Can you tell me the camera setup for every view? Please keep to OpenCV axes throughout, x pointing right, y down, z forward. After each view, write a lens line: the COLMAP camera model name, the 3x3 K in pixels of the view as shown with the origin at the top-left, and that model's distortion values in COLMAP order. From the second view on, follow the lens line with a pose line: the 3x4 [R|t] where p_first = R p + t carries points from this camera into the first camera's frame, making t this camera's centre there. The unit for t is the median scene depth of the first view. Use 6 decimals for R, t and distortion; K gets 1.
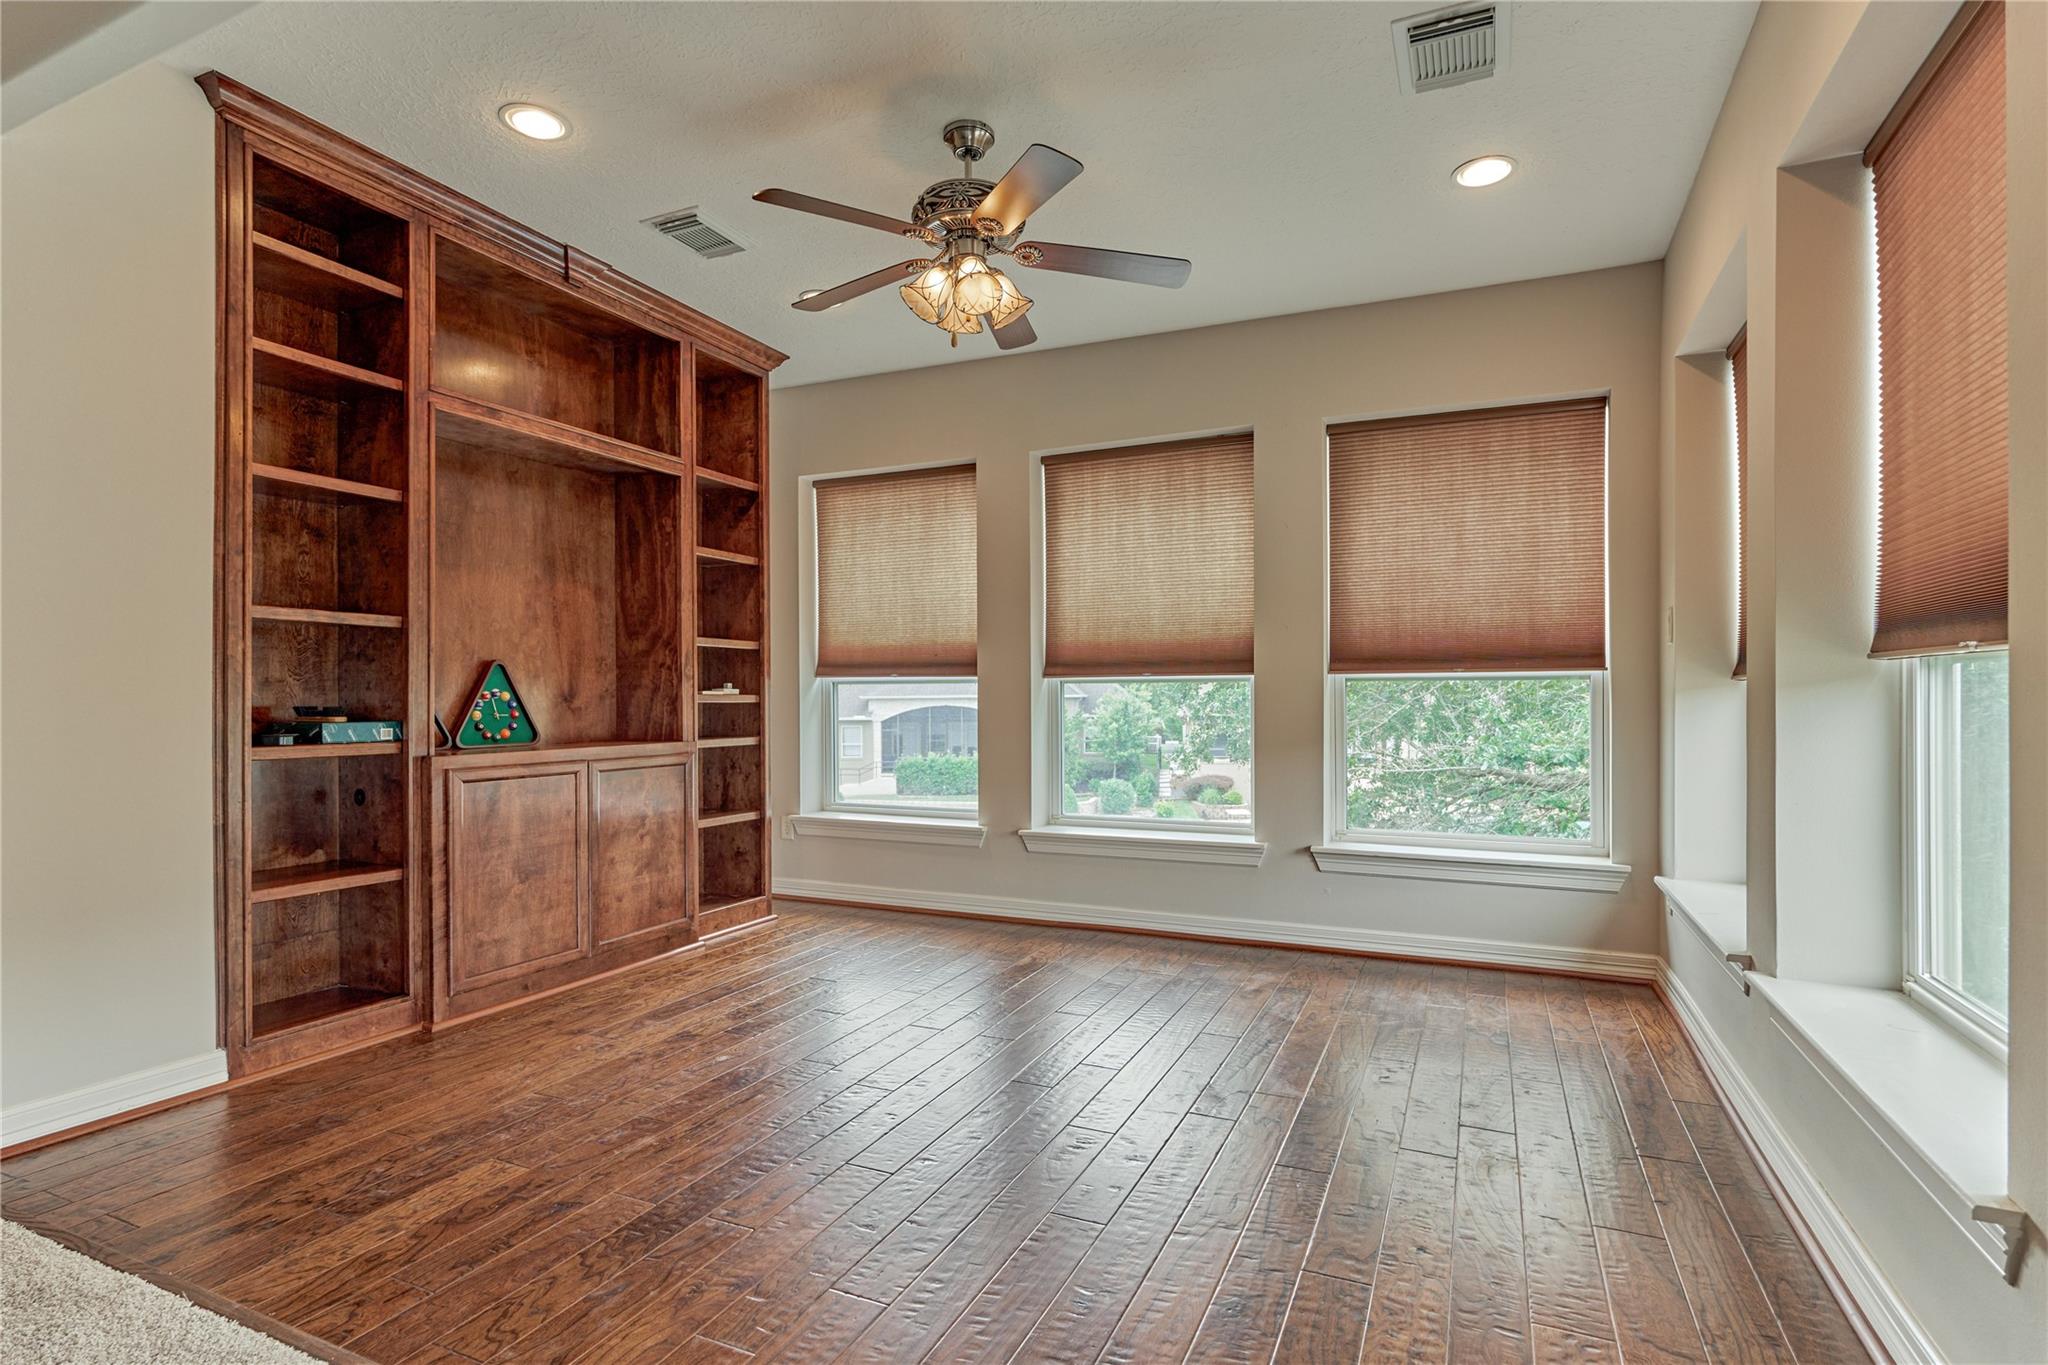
lens RADIAL K [[962.3, 0, 1028.1], [0, 962.3, 686.3], [0, 0, 1]] dist [-0.003313, -0.000214]
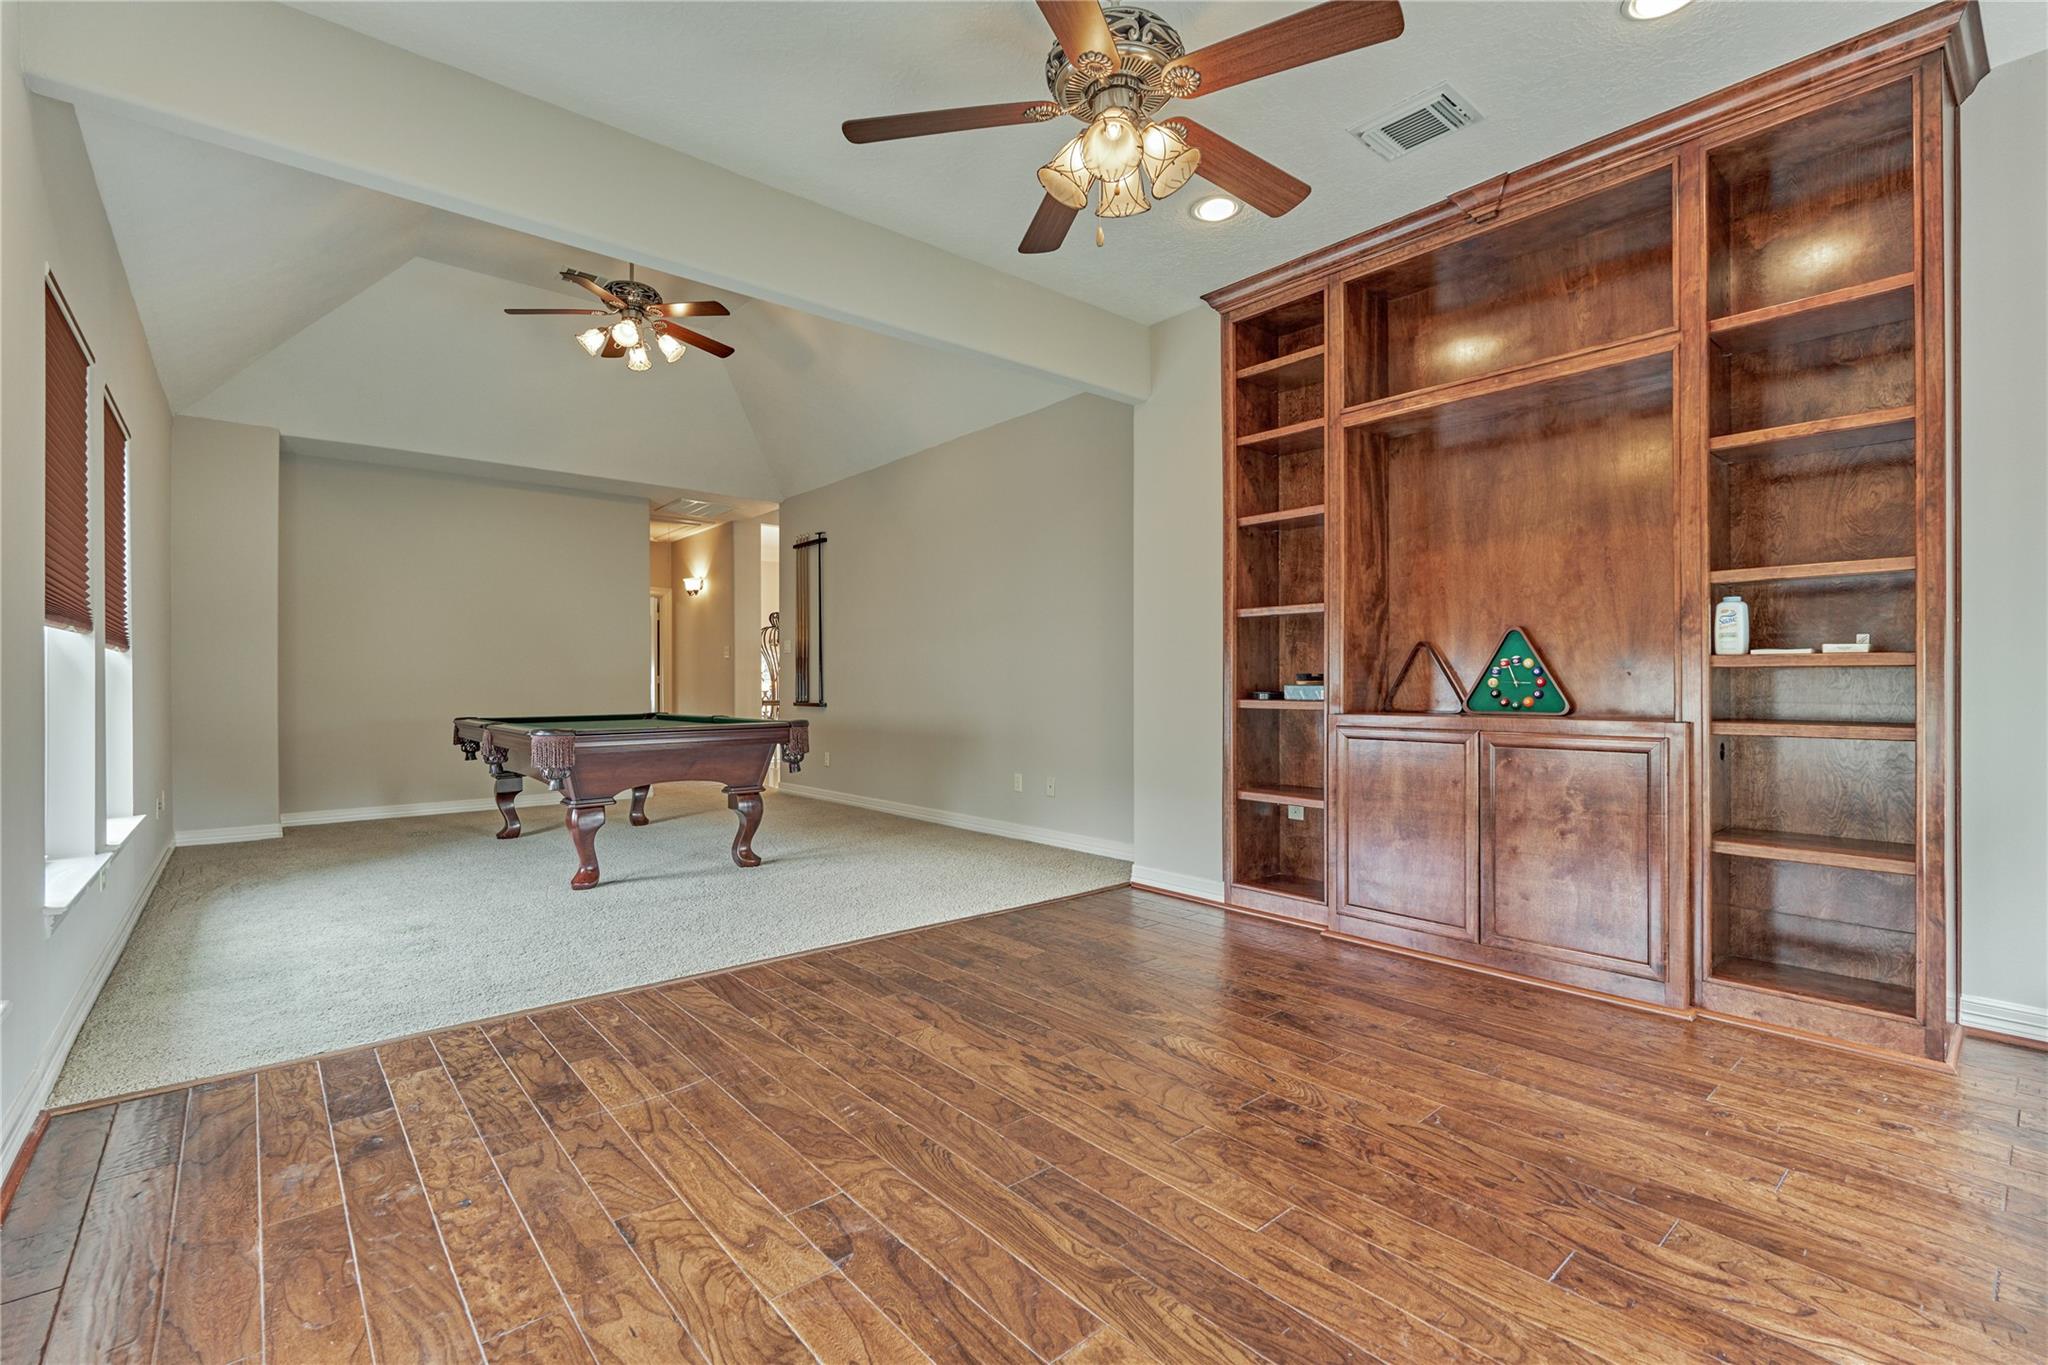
lens RADIAL K [[917.0, 0, 1025.6], [0, 917.0, 664.2], [0, 0, 1]] dist [-0.000540, -0.000040]
pose [[-0.403795, -0.014204, -0.914739, 0.705643], [0.016304, 0.999609, -0.022719, 0.034376], [0.914704, -0.024088, -0.403405, 1.289157]]
